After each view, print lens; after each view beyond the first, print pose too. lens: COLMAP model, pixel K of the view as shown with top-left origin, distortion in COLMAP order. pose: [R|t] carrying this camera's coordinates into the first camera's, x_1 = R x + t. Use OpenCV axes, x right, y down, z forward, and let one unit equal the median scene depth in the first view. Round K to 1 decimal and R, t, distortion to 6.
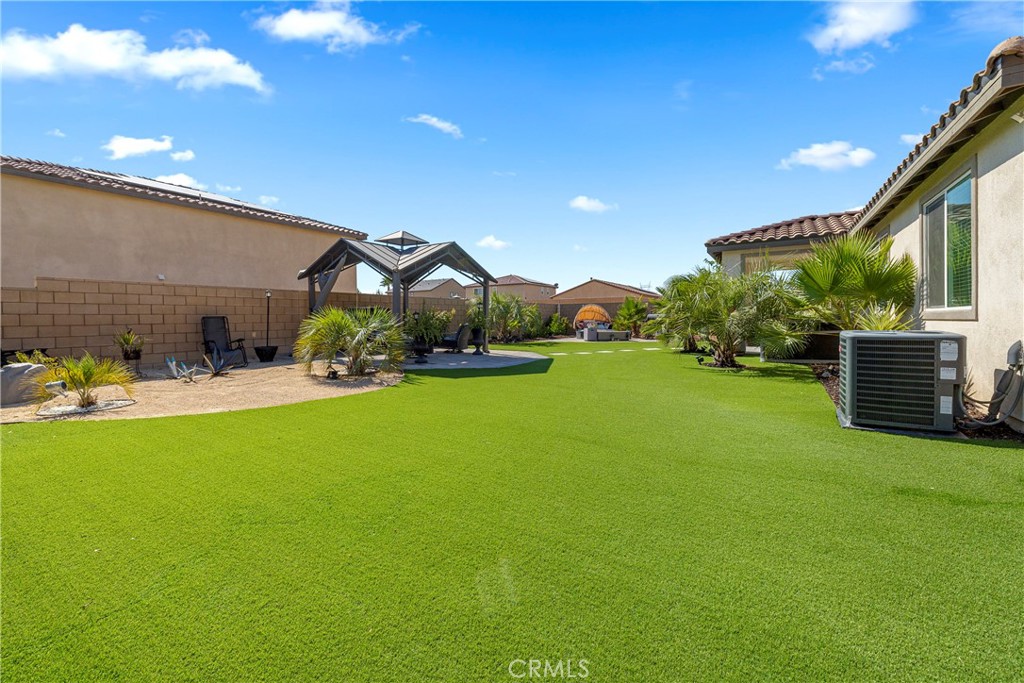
lens RADIAL K [[436.2, 0, 514.0], [0, 436.2, 330.7], [0, 0, 1]] dist [0.000152, -0.000004]
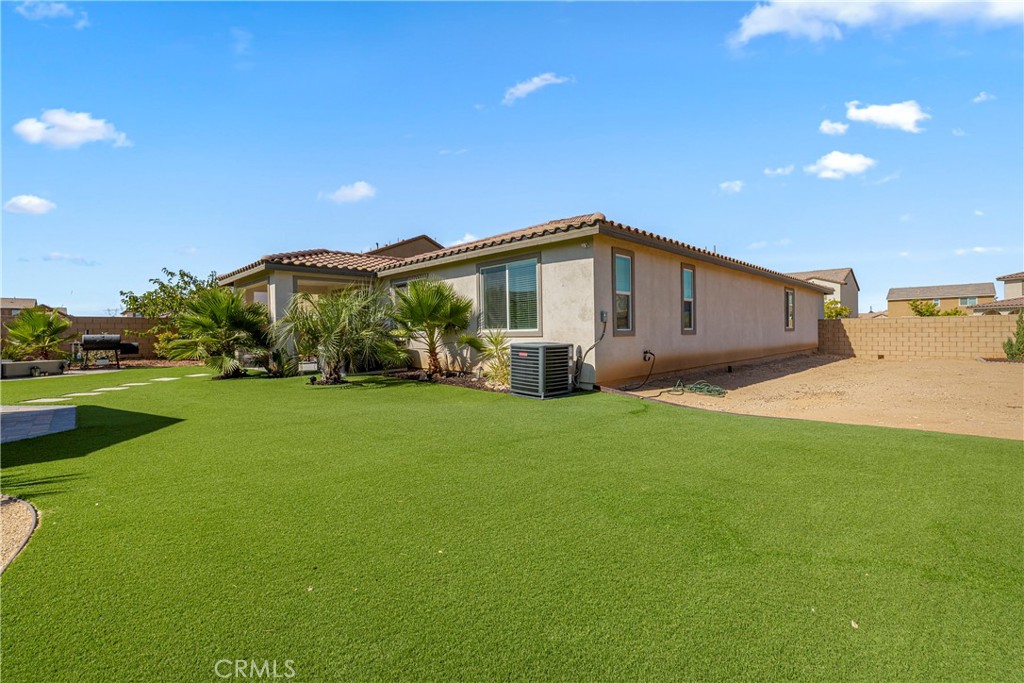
lens RADIAL K [[436.2, 0, 514.0], [0, 436.2, 330.7], [0, 0, 1]] dist [0.000152, -0.000004]
pose [[0.245365, 0.007573, 0.969401, -0.513747], [0.039455, 0.999063, -0.017791, -0.011370], [-0.968628, 0.042614, 0.244836, 0.381649]]
